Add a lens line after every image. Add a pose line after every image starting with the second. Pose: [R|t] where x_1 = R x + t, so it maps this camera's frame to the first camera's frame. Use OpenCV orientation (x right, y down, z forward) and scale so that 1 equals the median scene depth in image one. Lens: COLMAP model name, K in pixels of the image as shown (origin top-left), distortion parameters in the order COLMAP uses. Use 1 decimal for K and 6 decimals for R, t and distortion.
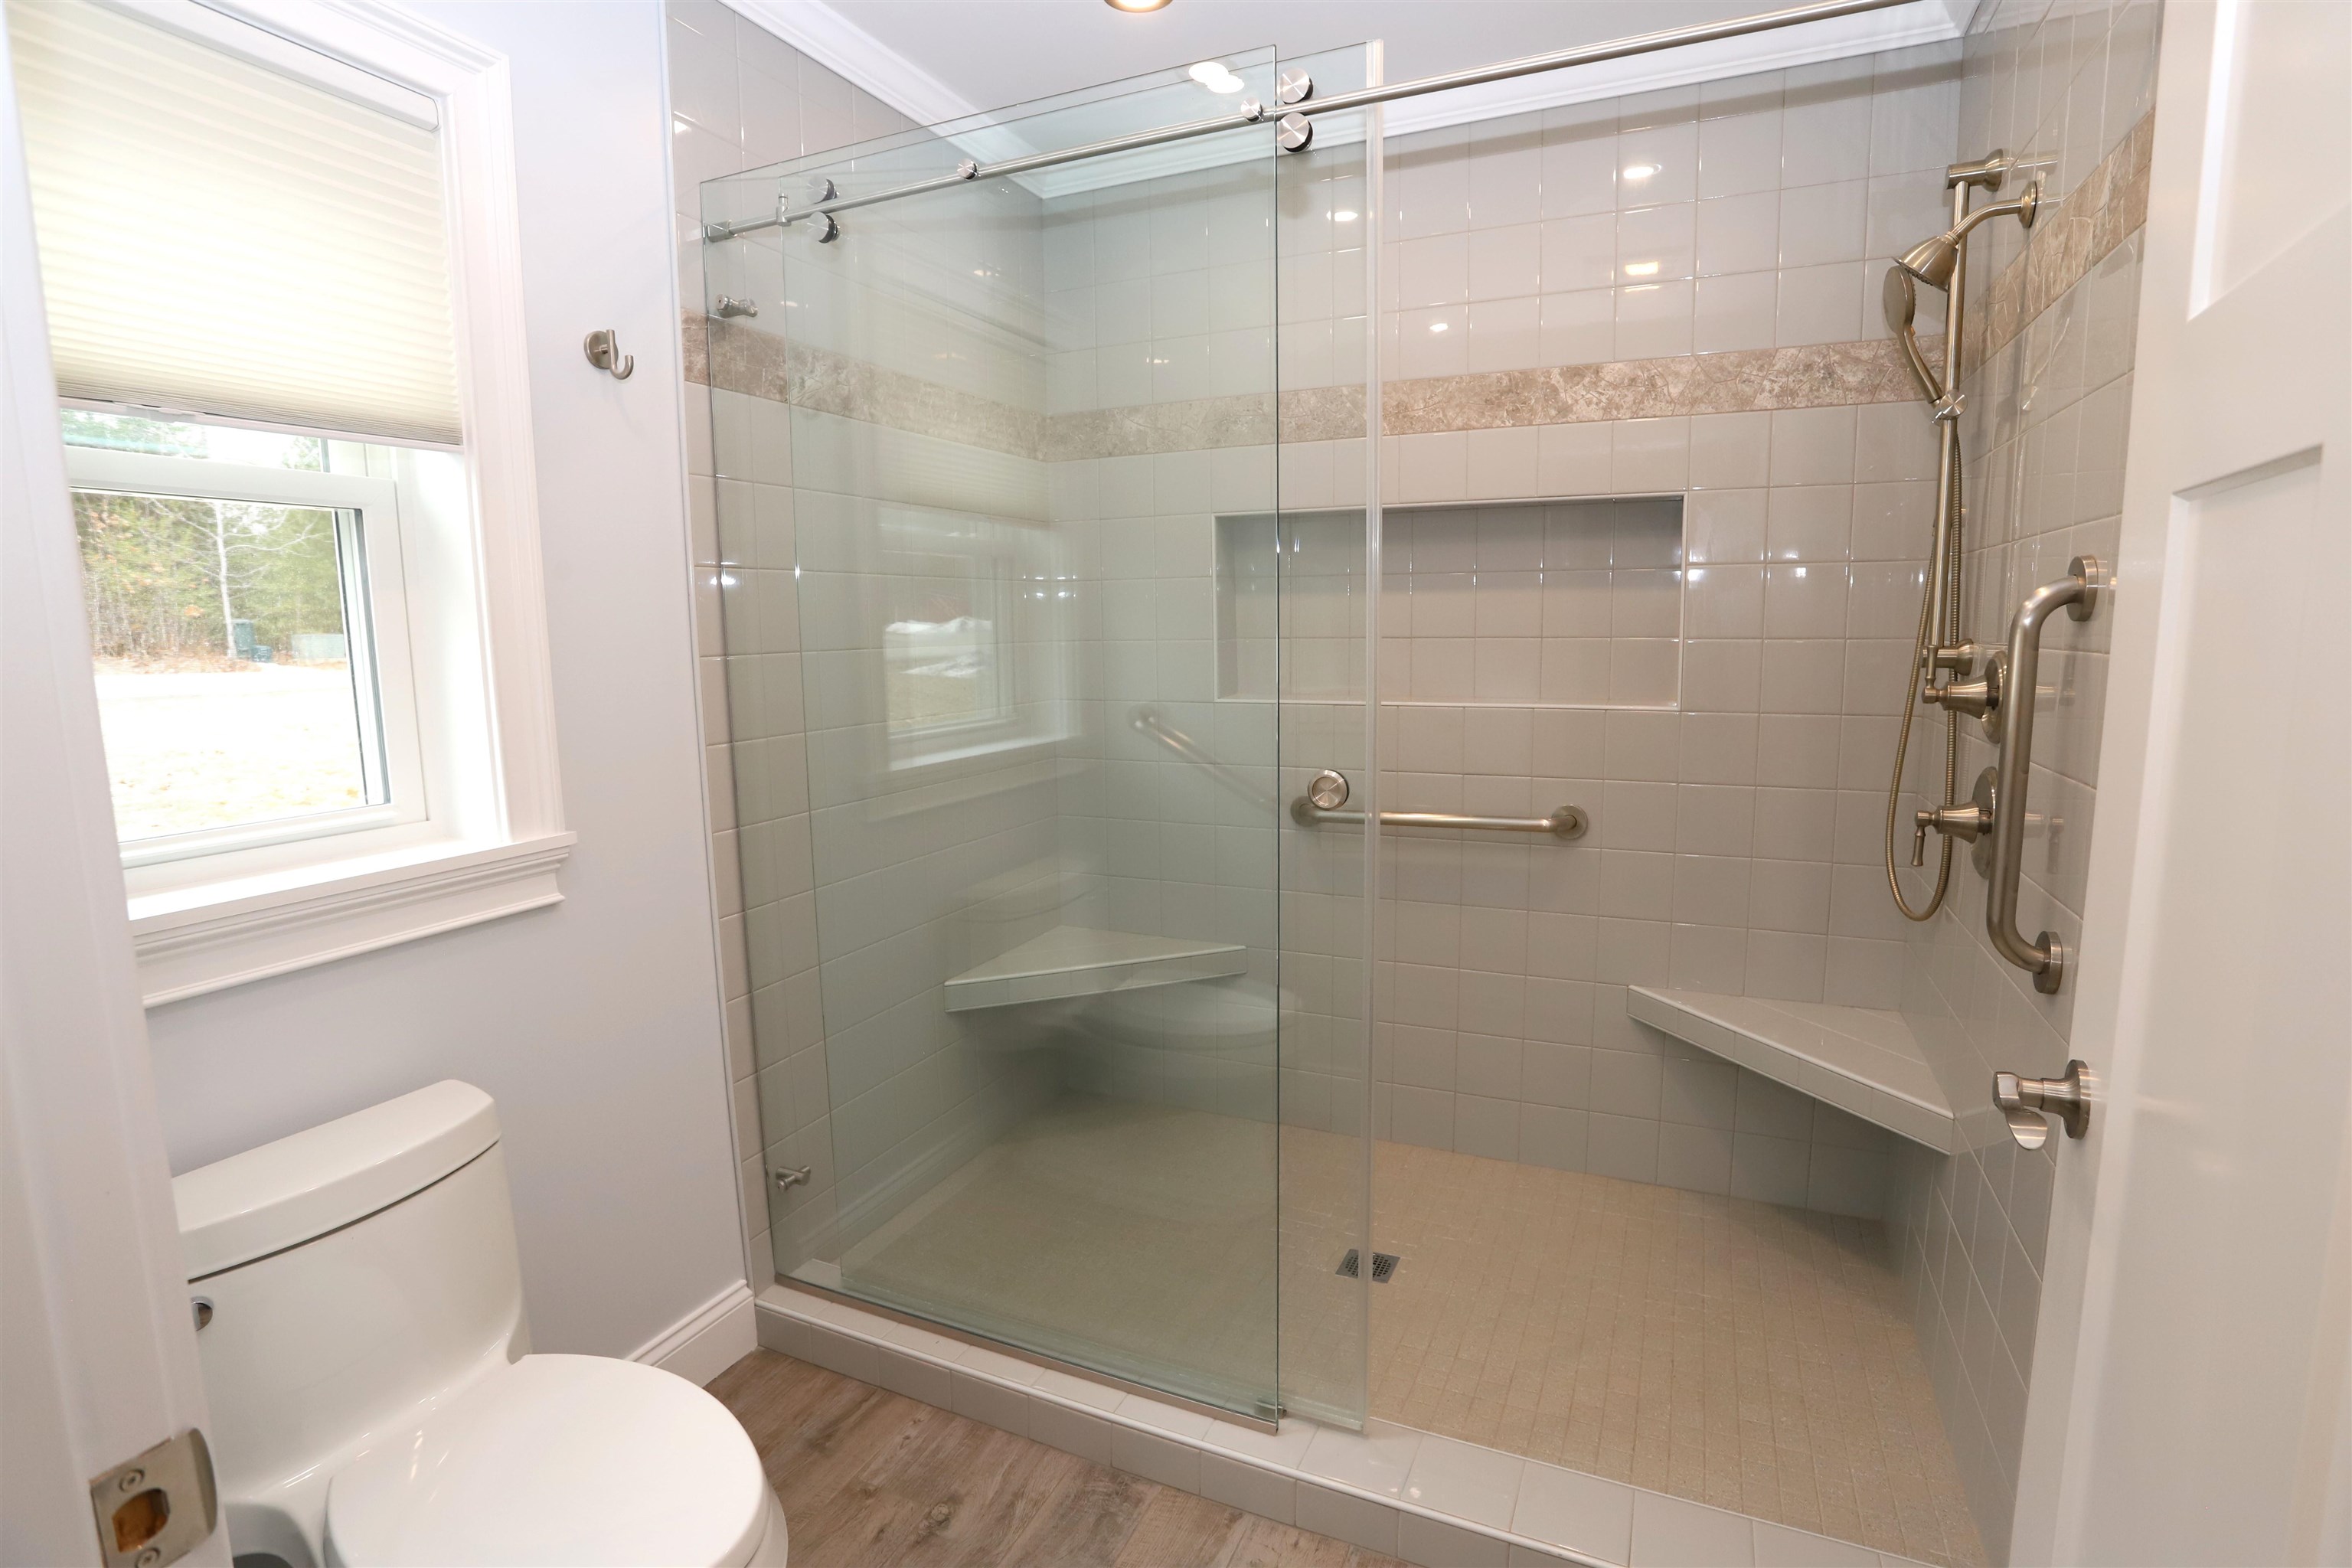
lens RADIAL K [[1143.4, 0, 1183.1], [0, 1143.4, 787.3], [0, 0, 1]] dist [-0.063638, 0.024779]
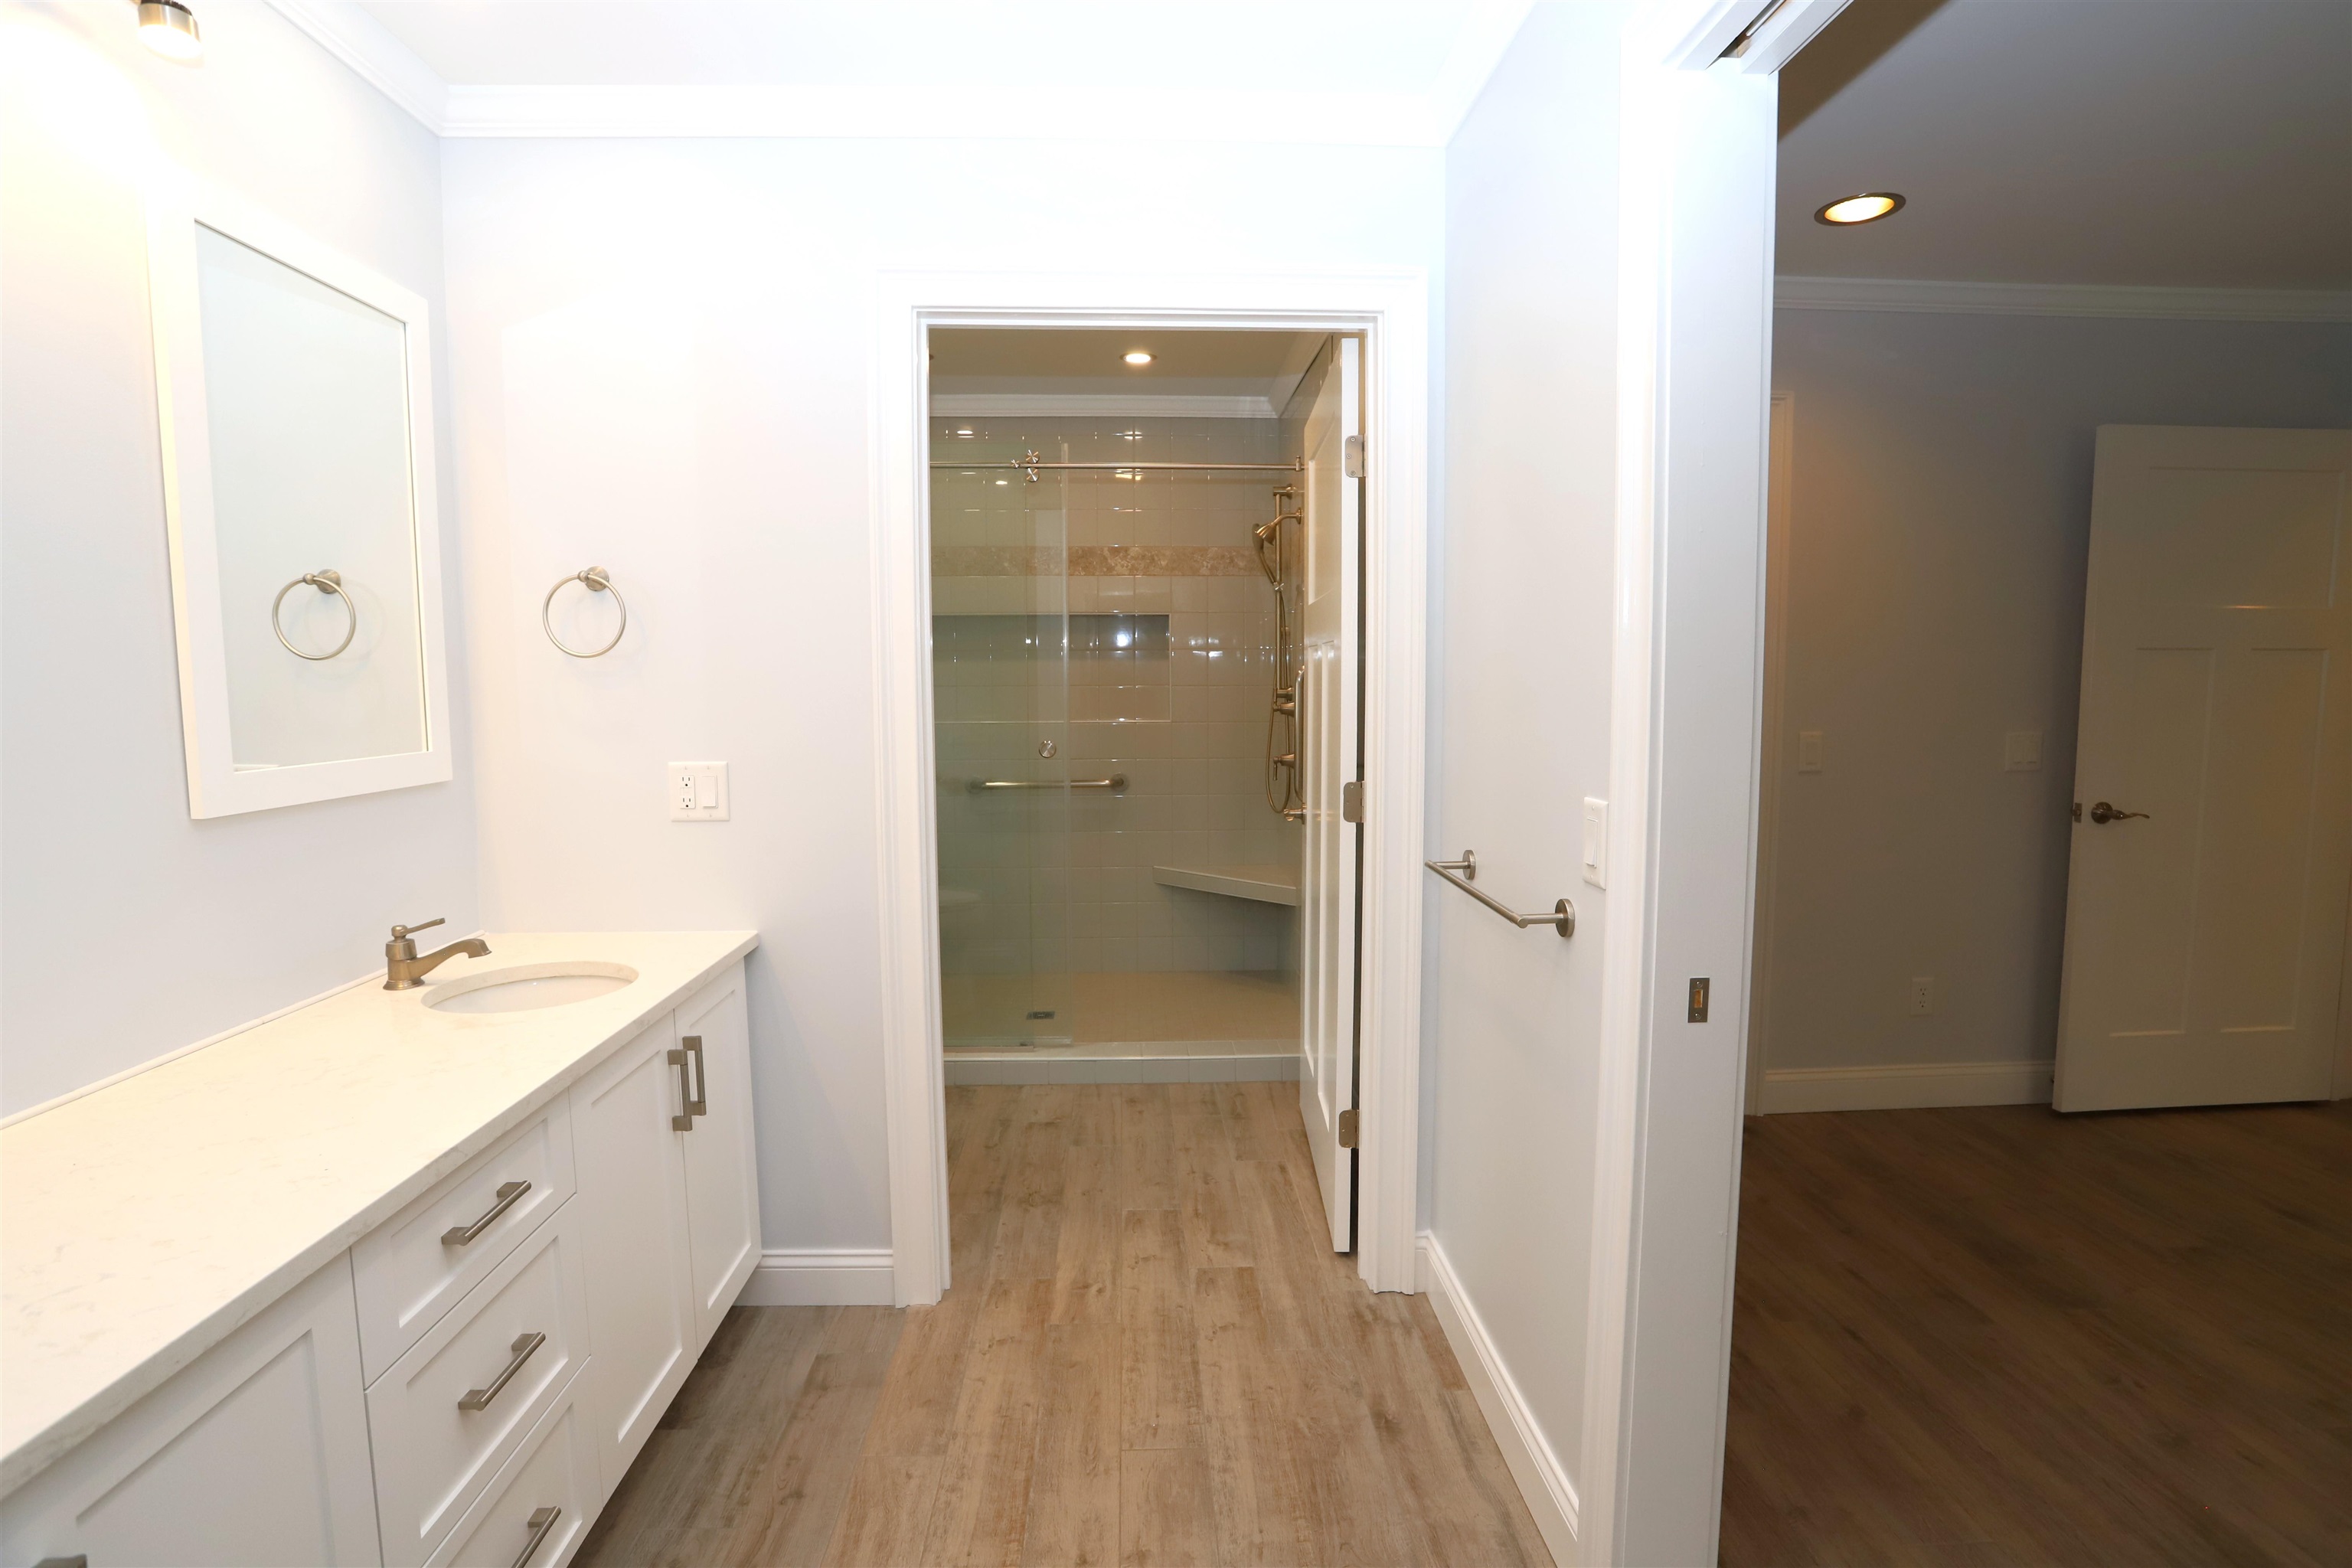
lens RADIAL K [[1143.4, 0, 1194.8], [0, 1143.4, 787.0], [0, 0, 1]] dist [-0.063638, 0.024779]
pose [[0.887765, -0.035497, 0.458926, -0.456604], [0.055957, 0.997950, -0.031057, 0.112535], [-0.456883, 0.053252, 0.887932, -0.806006]]
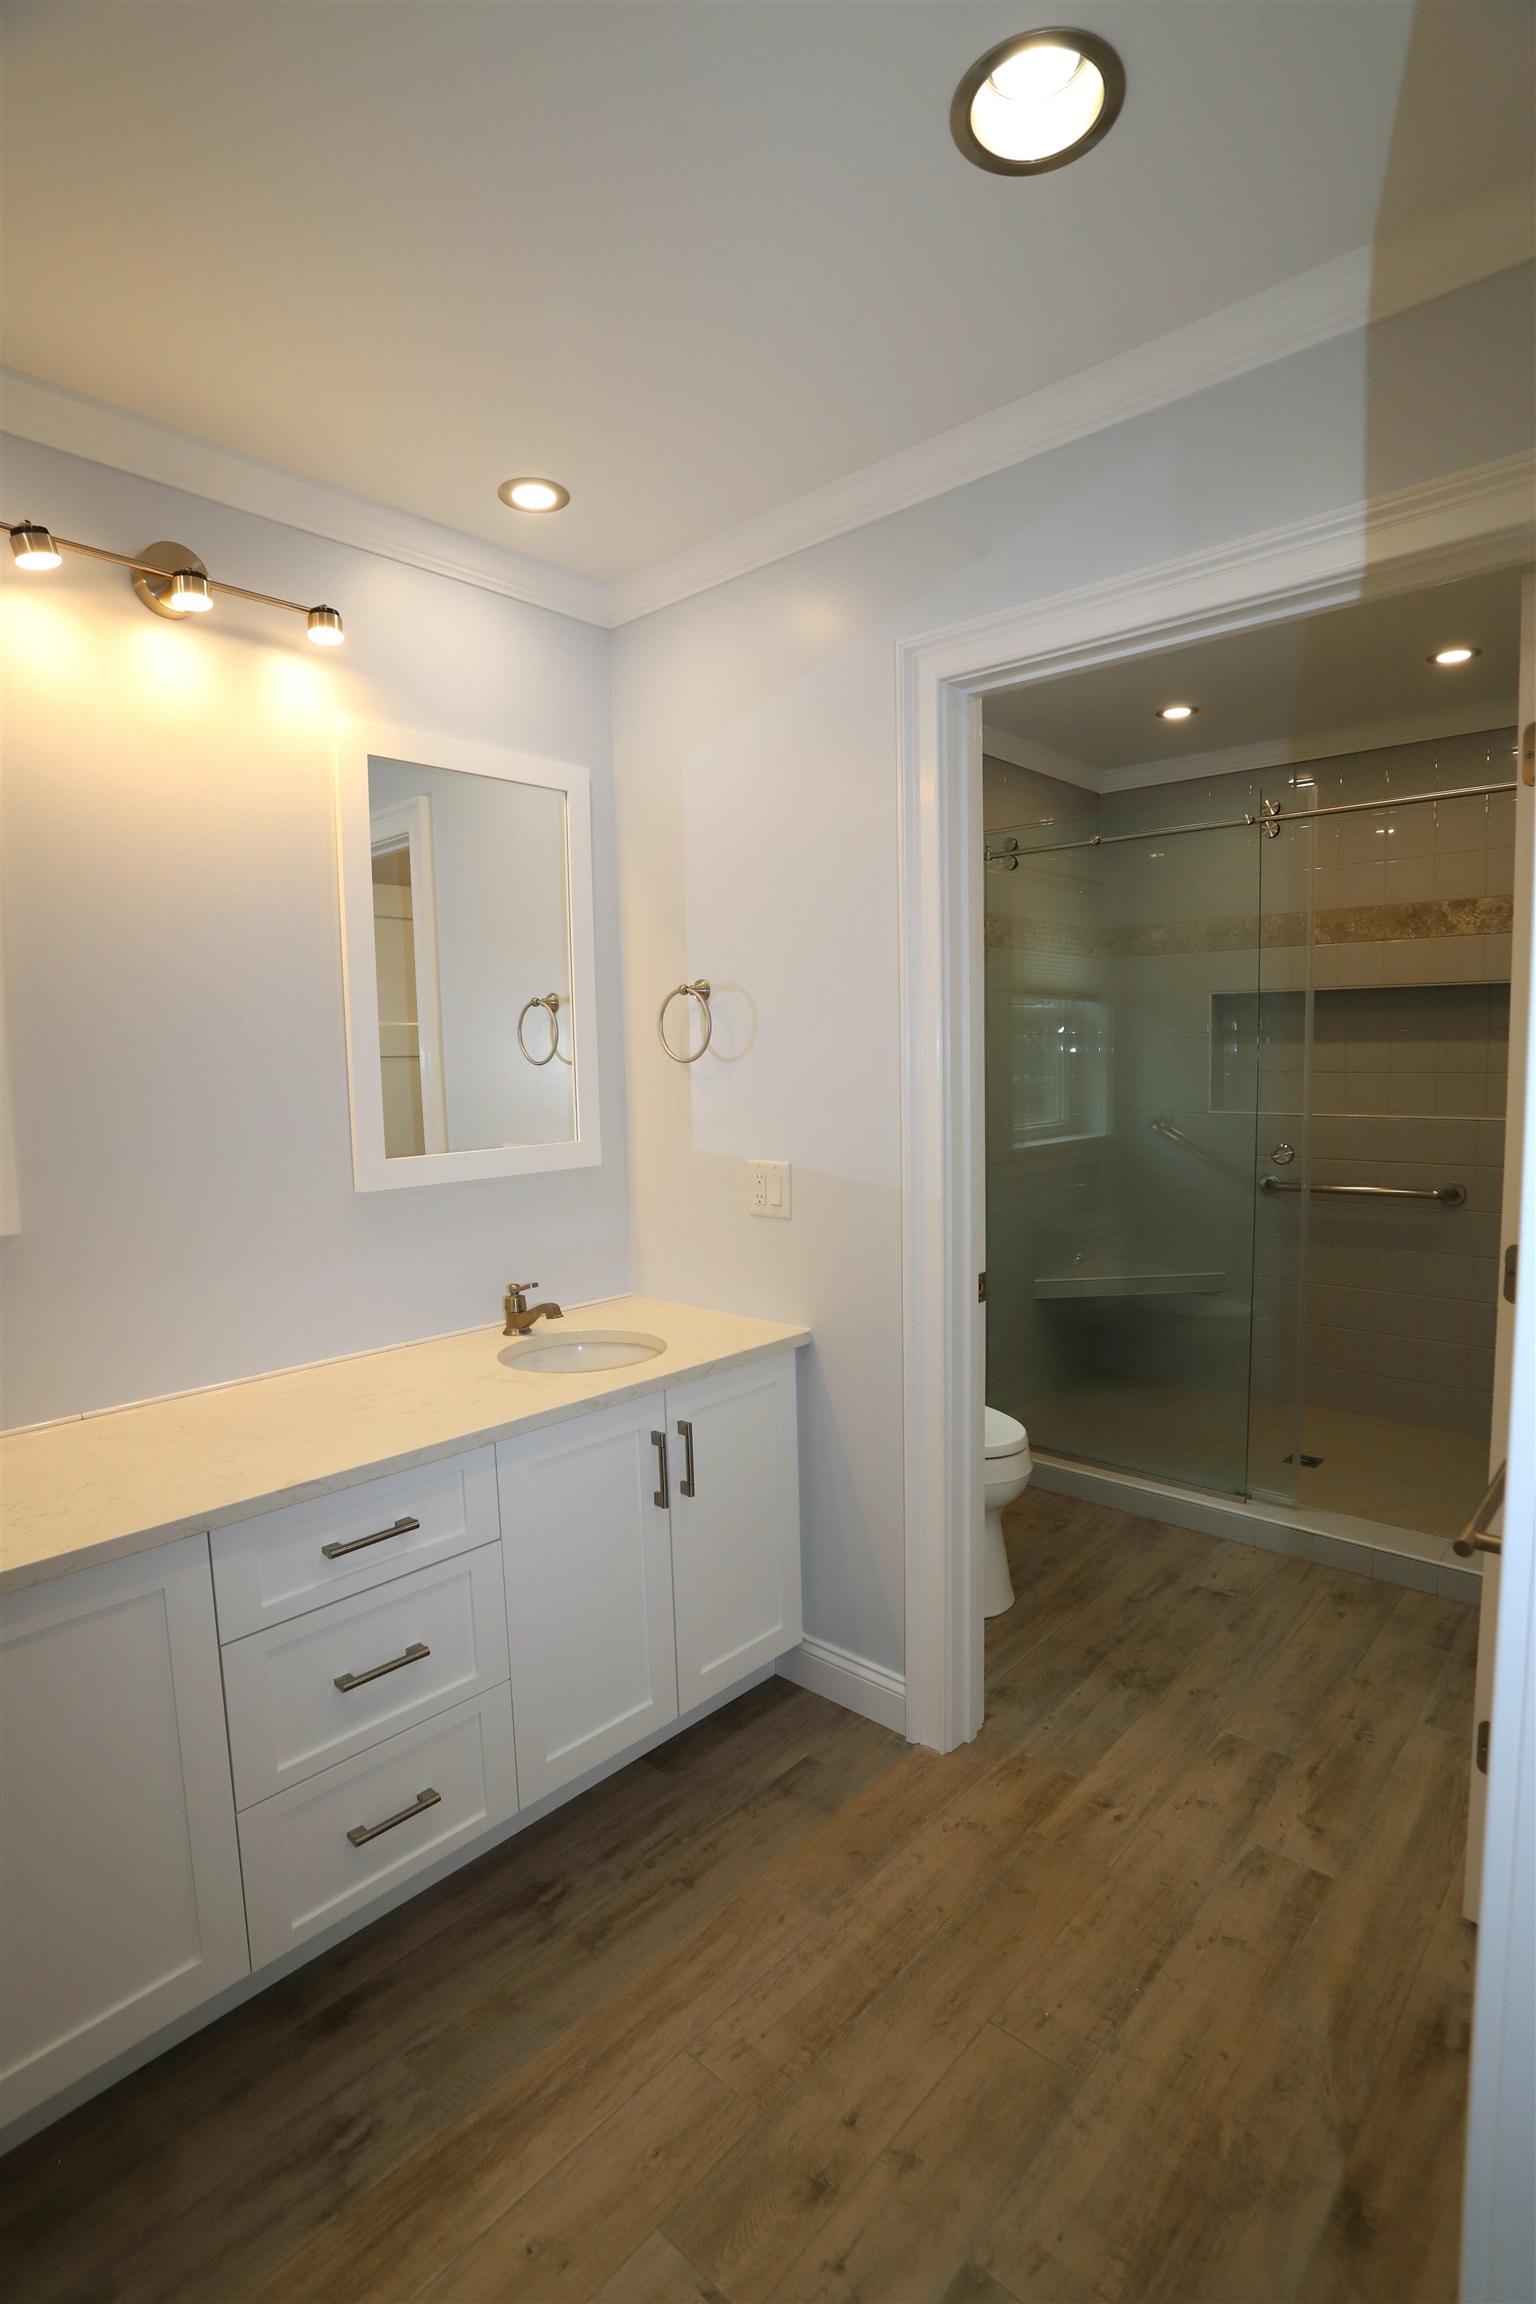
lens RADIAL K [[1120.1, 0, 783.9], [0, 1120.1, 1164.9], [0, 0, 1]] dist [-0.063638, 0.024779]
pose [[0.953816, 0.025332, -0.299323, -0.081759], [-0.035355, 0.998979, -0.028114, 0.069391], [0.298305, 0.037398, 0.953738, -0.716353]]
